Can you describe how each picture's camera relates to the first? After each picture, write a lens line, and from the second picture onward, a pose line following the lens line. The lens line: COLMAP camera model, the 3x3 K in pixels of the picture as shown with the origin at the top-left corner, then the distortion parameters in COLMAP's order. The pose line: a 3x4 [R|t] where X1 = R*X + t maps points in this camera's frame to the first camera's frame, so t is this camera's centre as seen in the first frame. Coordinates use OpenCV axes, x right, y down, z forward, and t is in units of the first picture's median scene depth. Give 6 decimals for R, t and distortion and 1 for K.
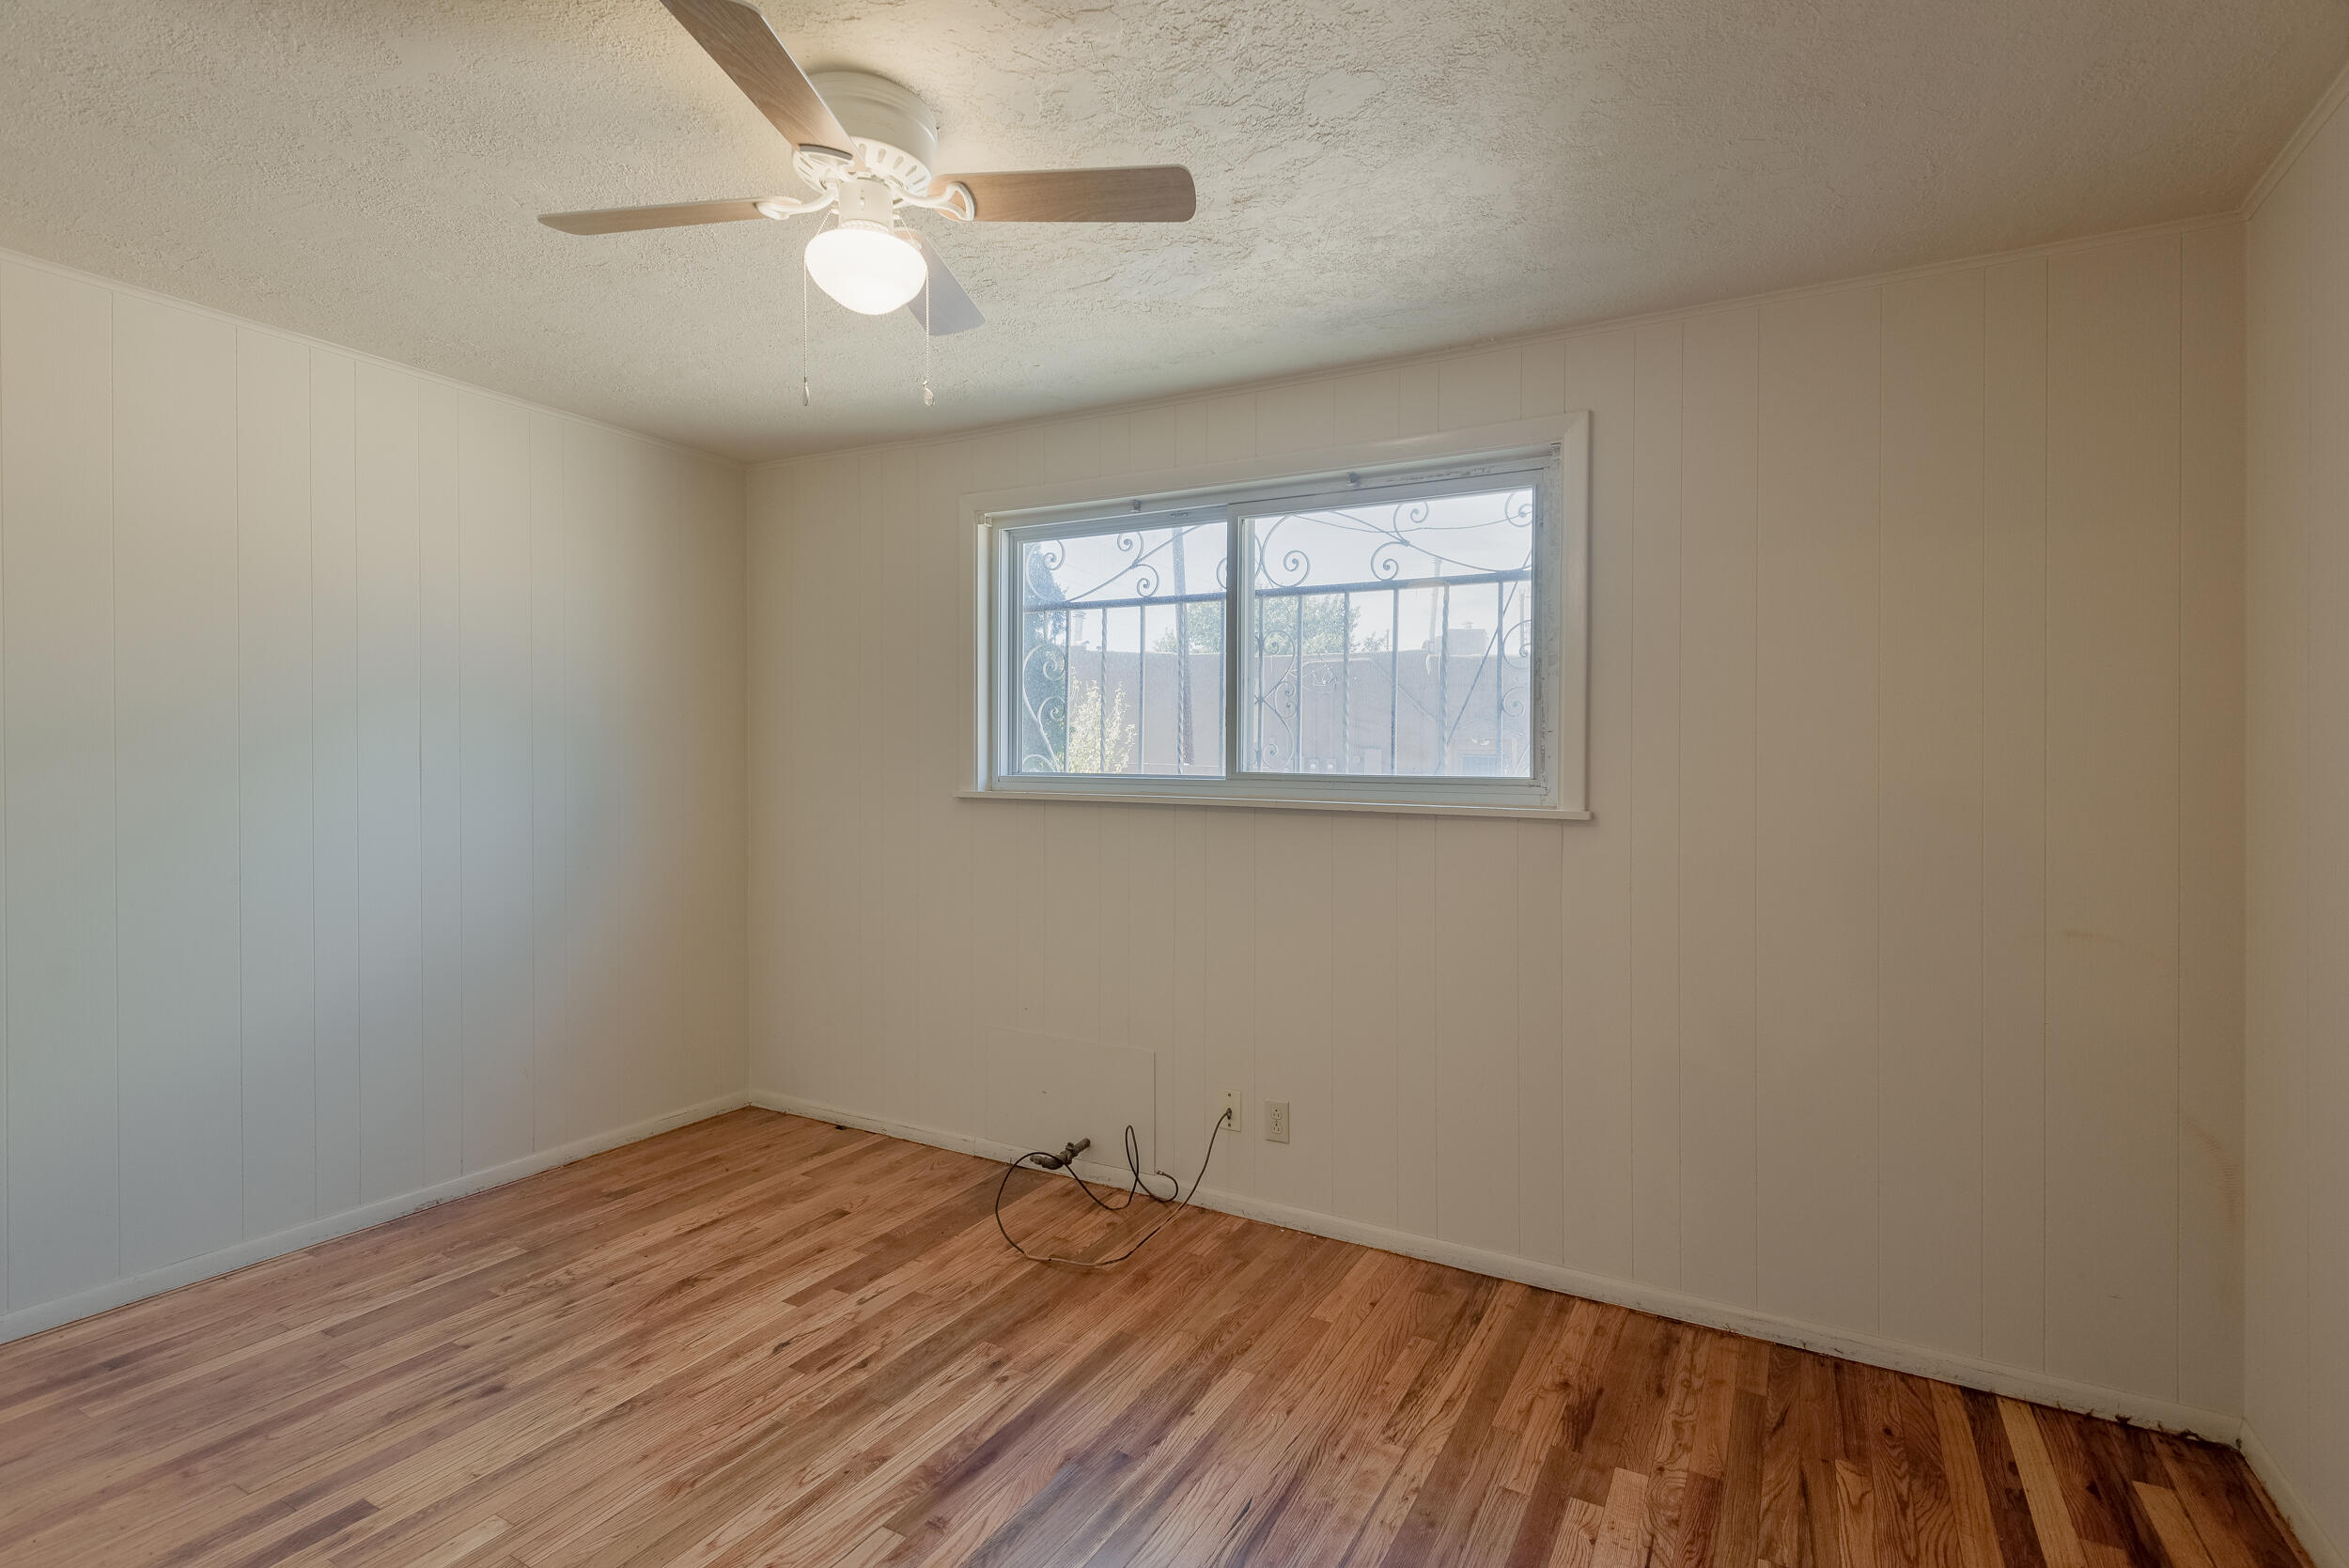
lens RADIAL K [[1096.7, 0, 1171.1], [0, 1096.7, 781.9], [0, 0, 1]] dist [-0.007063, -0.000807]
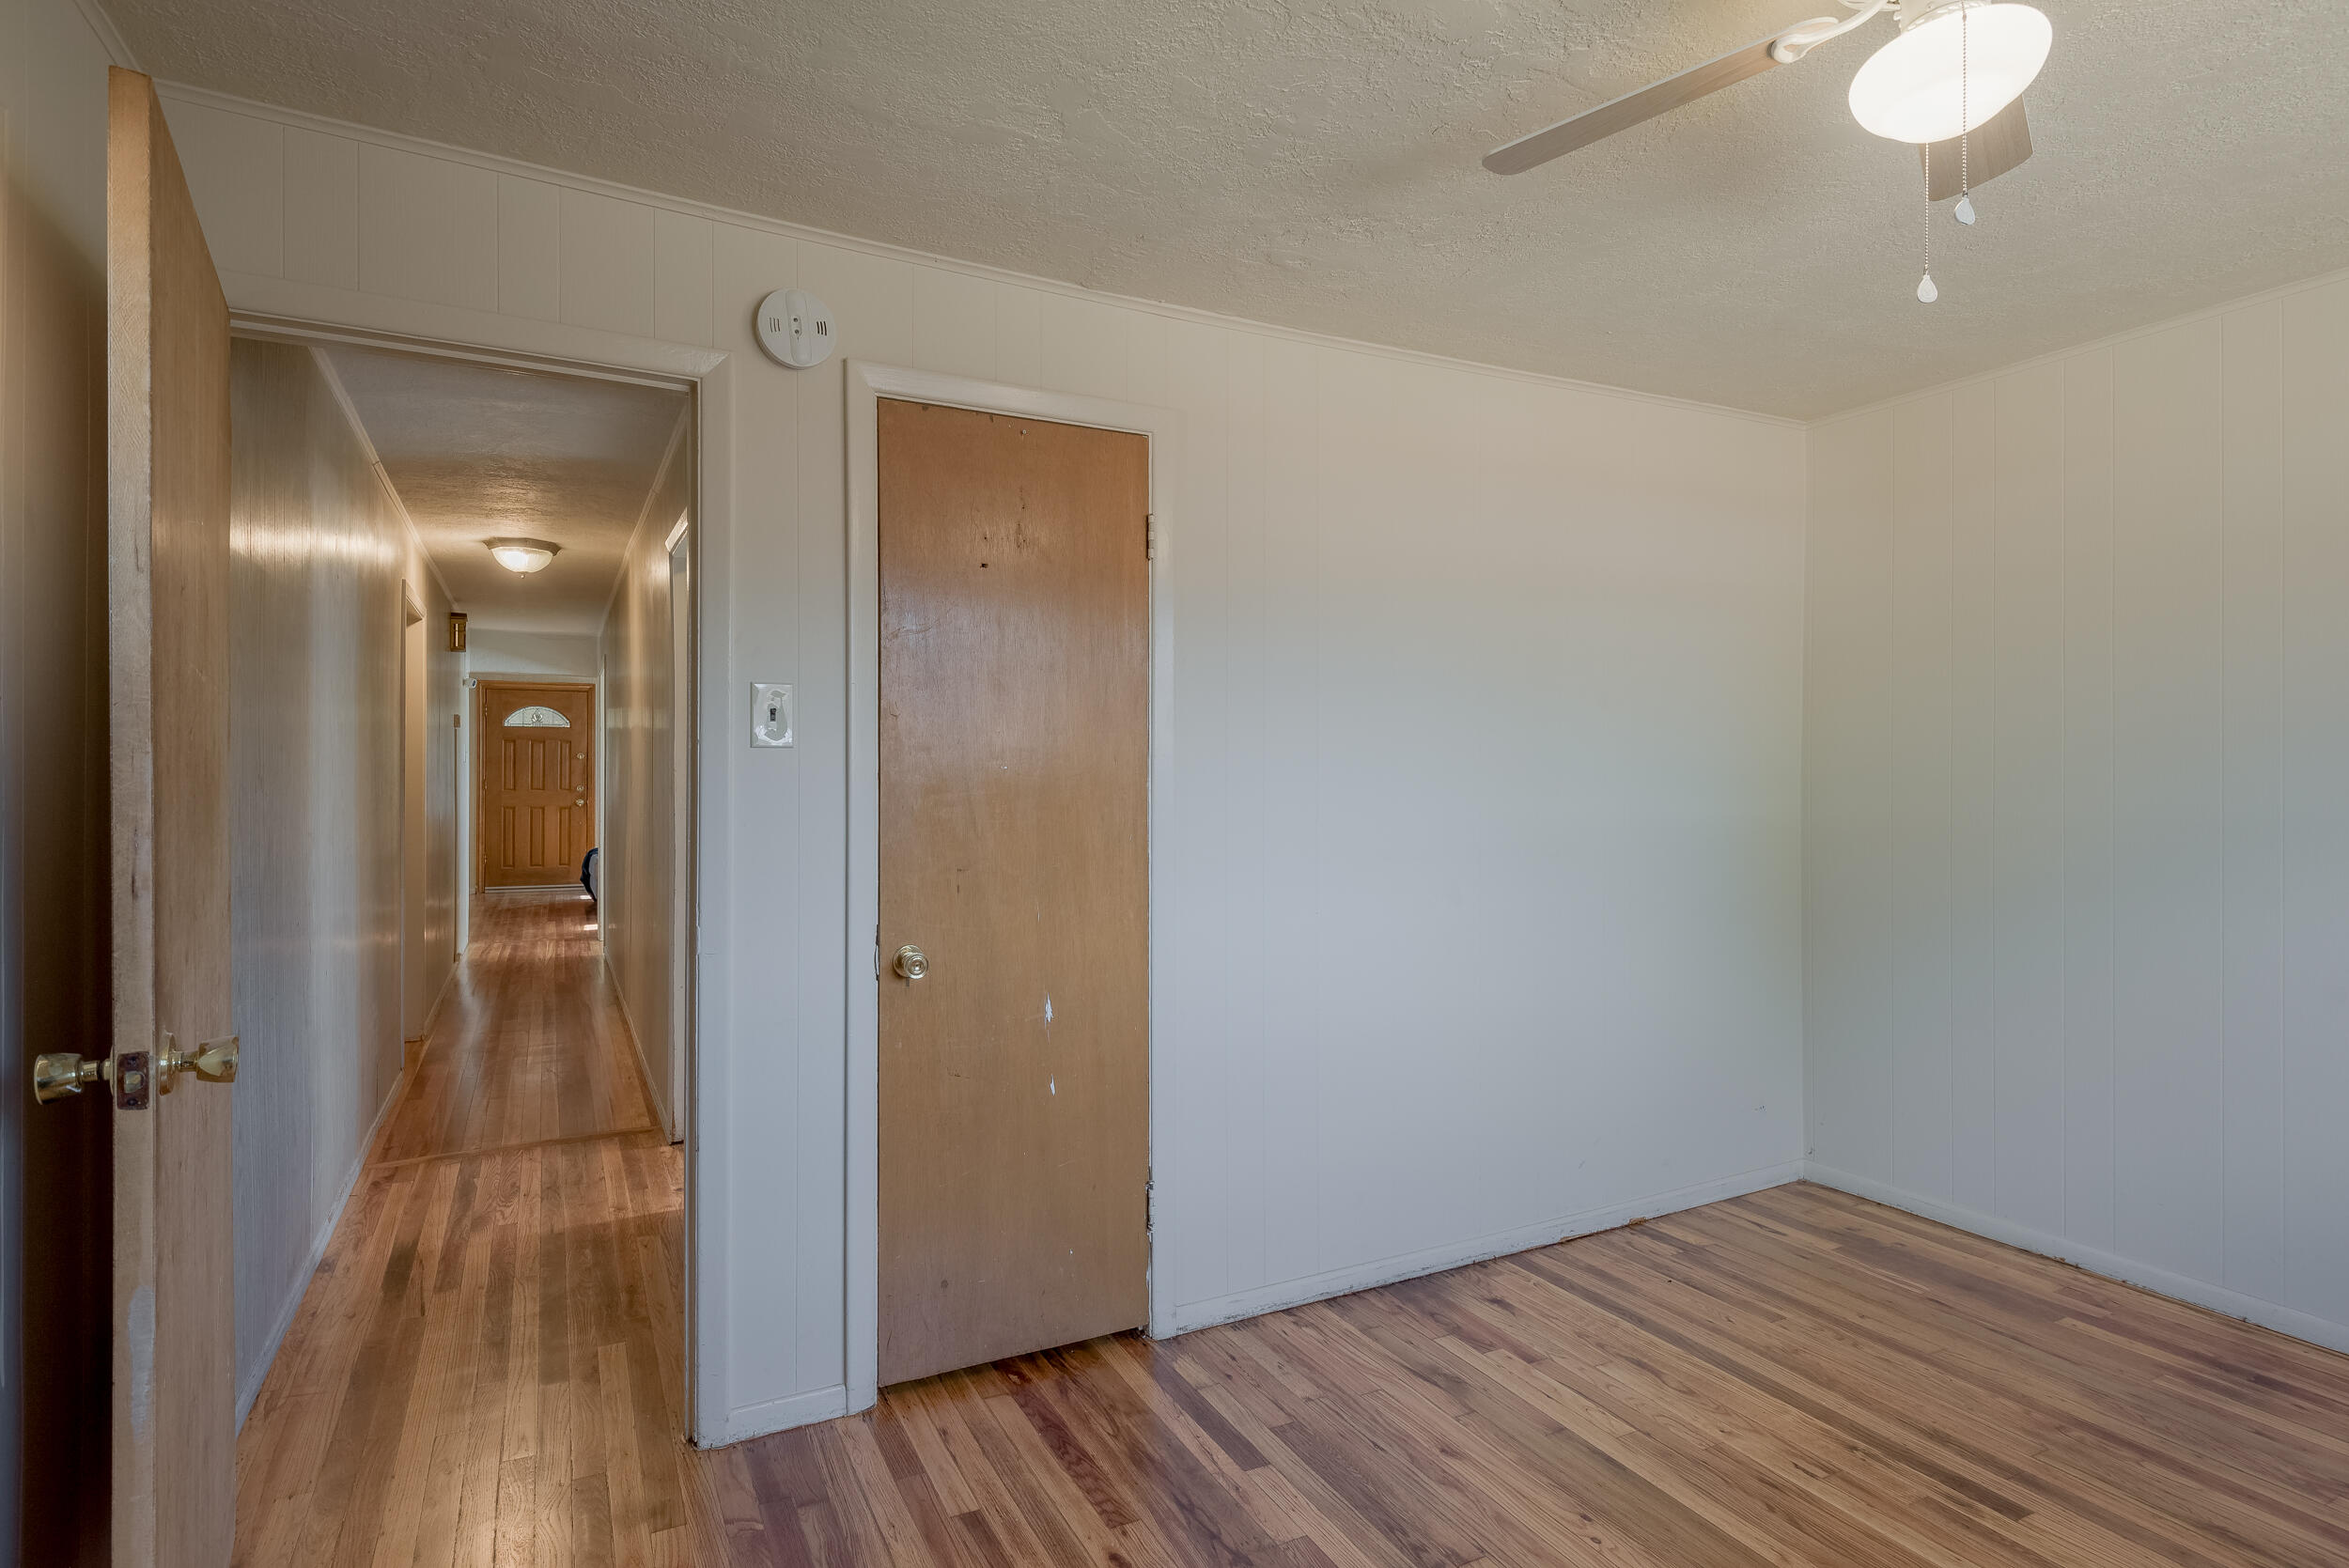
lens RADIAL K [[1189.7, 0, 1101.9], [0, 1189.7, 772.3], [0, 0, 1]] dist [0.022499, -0.000324]
pose [[-0.588359, -0.016481, -0.808432, 0.565843], [-0.015429, 0.999839, -0.009154, 0.021017], [0.808453, 0.007087, -0.588519, 0.863154]]
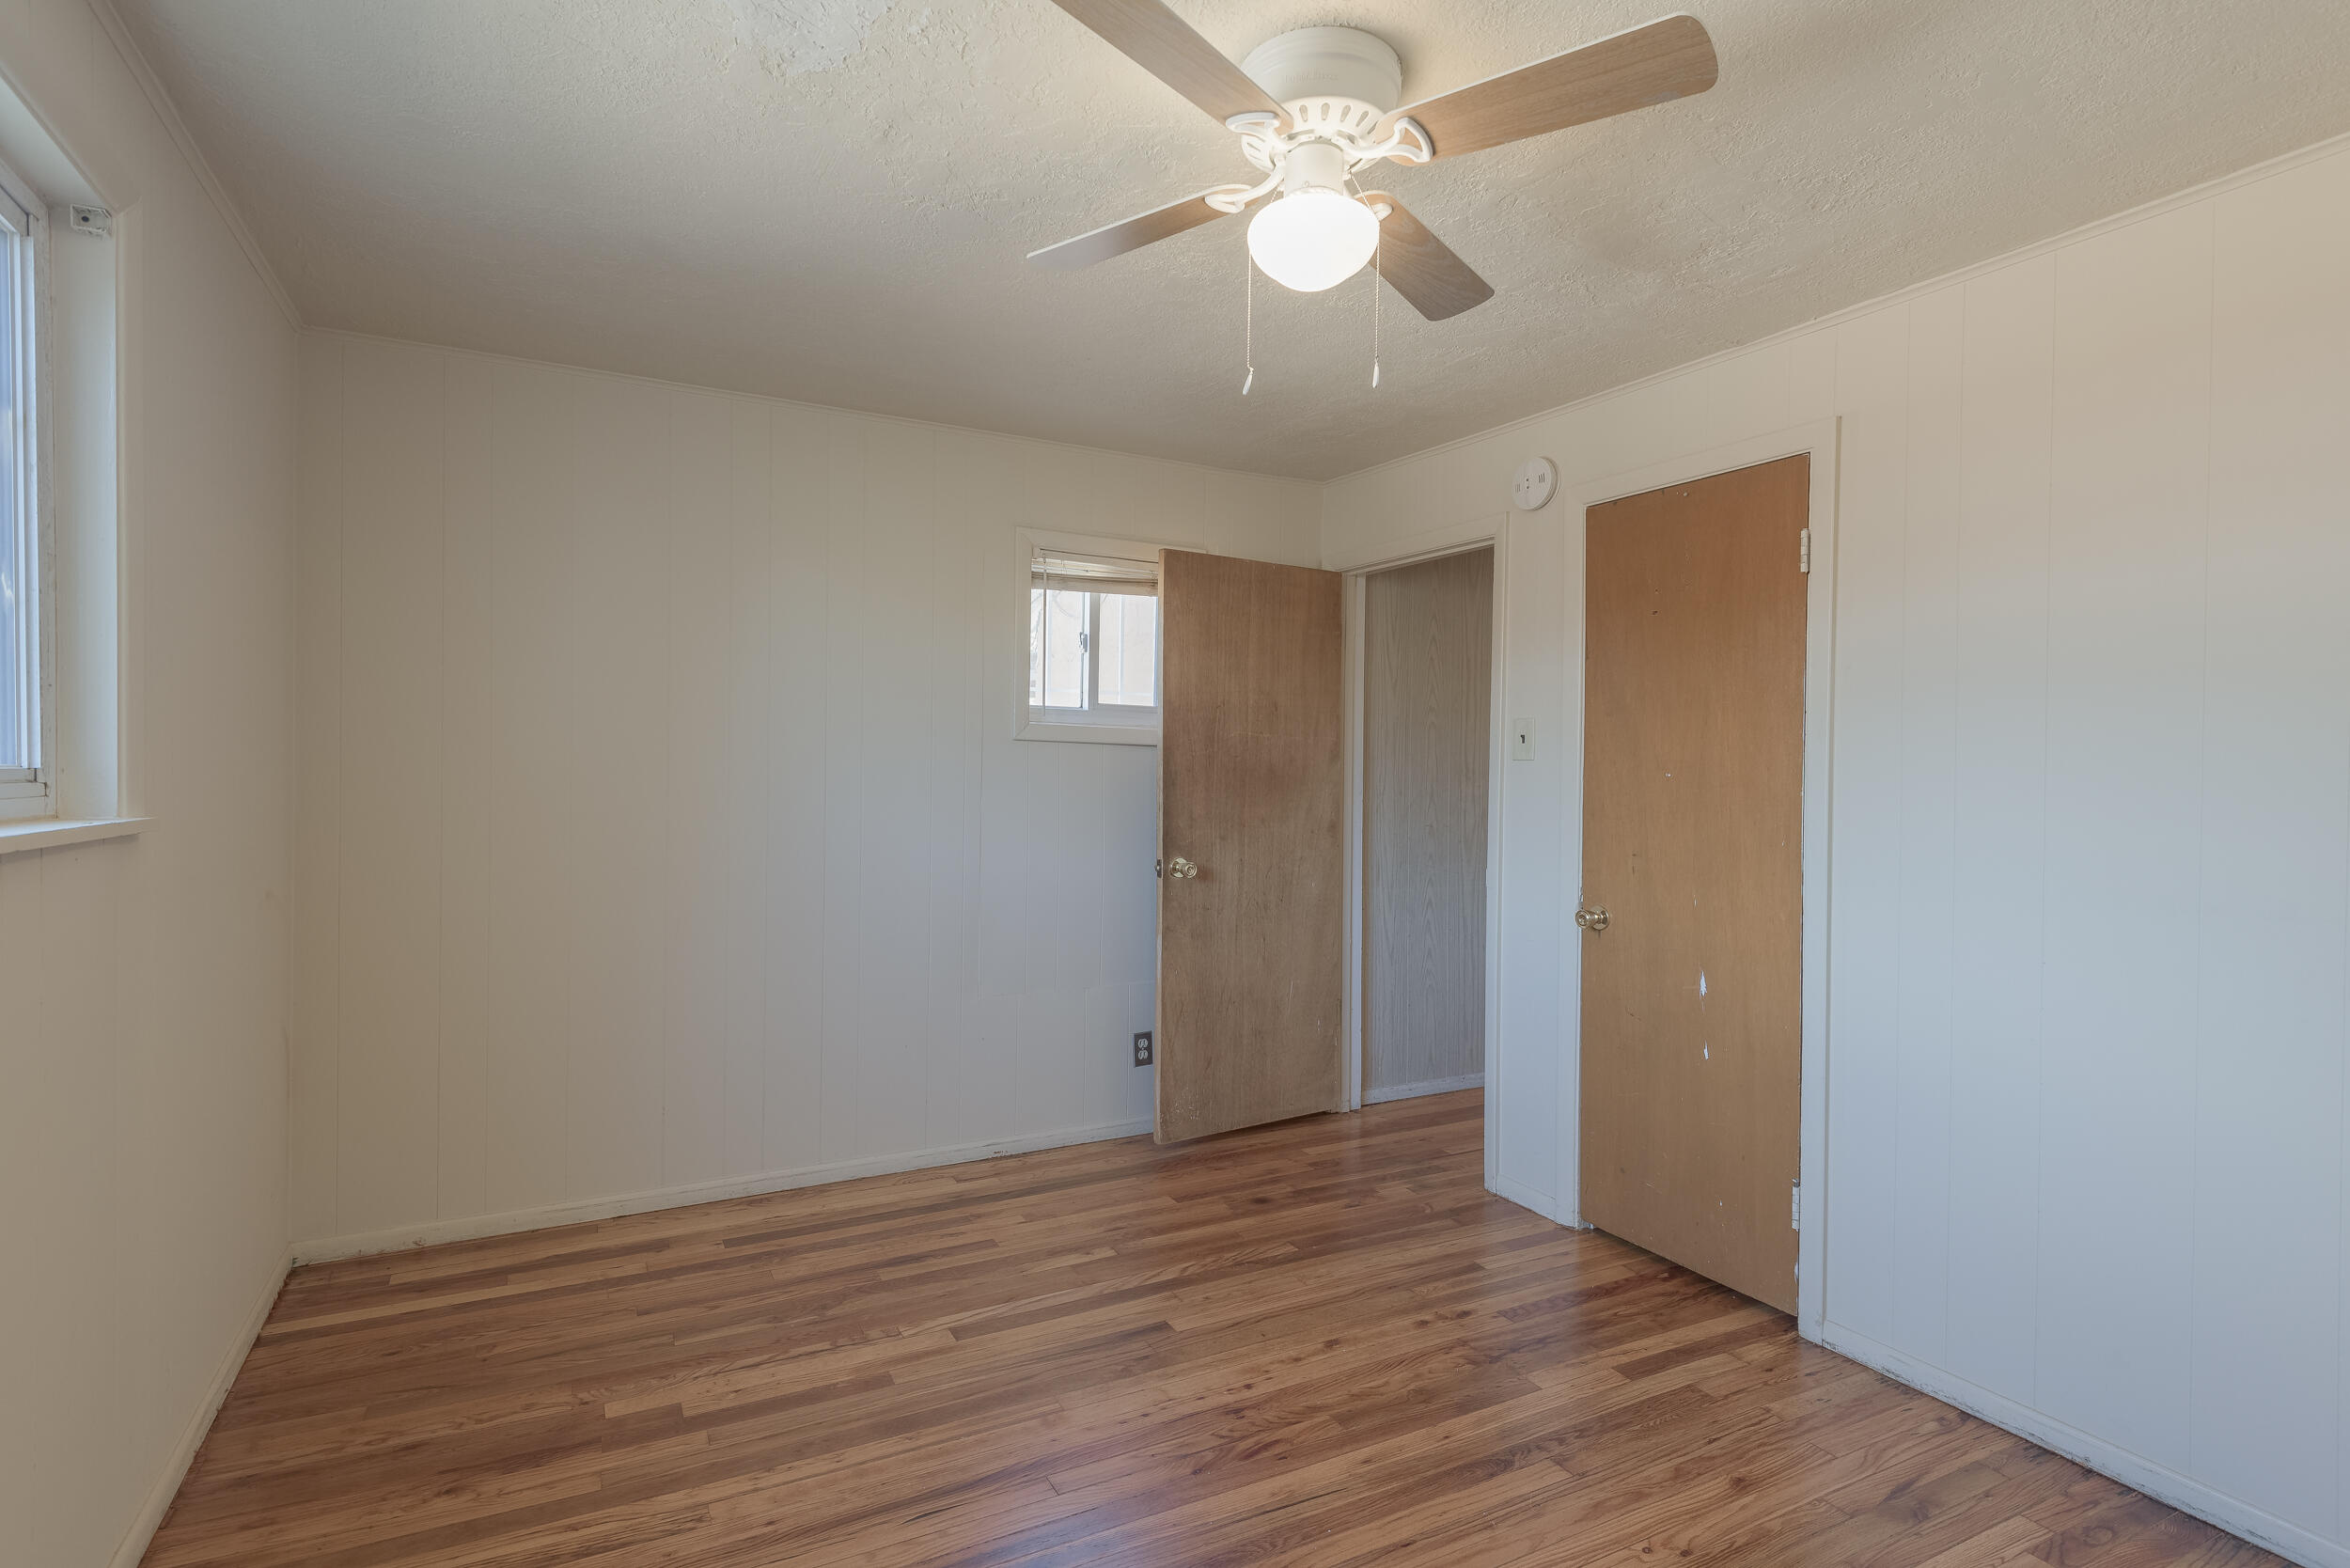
lens RADIAL K [[1131.4, 0, 1181.0], [0, 1131.4, 778.5], [0, 0, 1]] dist [-0.001116, -0.000833]
pose [[-0.840226, -0.037192, 0.540959, -0.583767], [-0.025537, 0.999252, 0.029037, -0.014115], [-0.541635, 0.010583, -0.840547, 1.564316]]
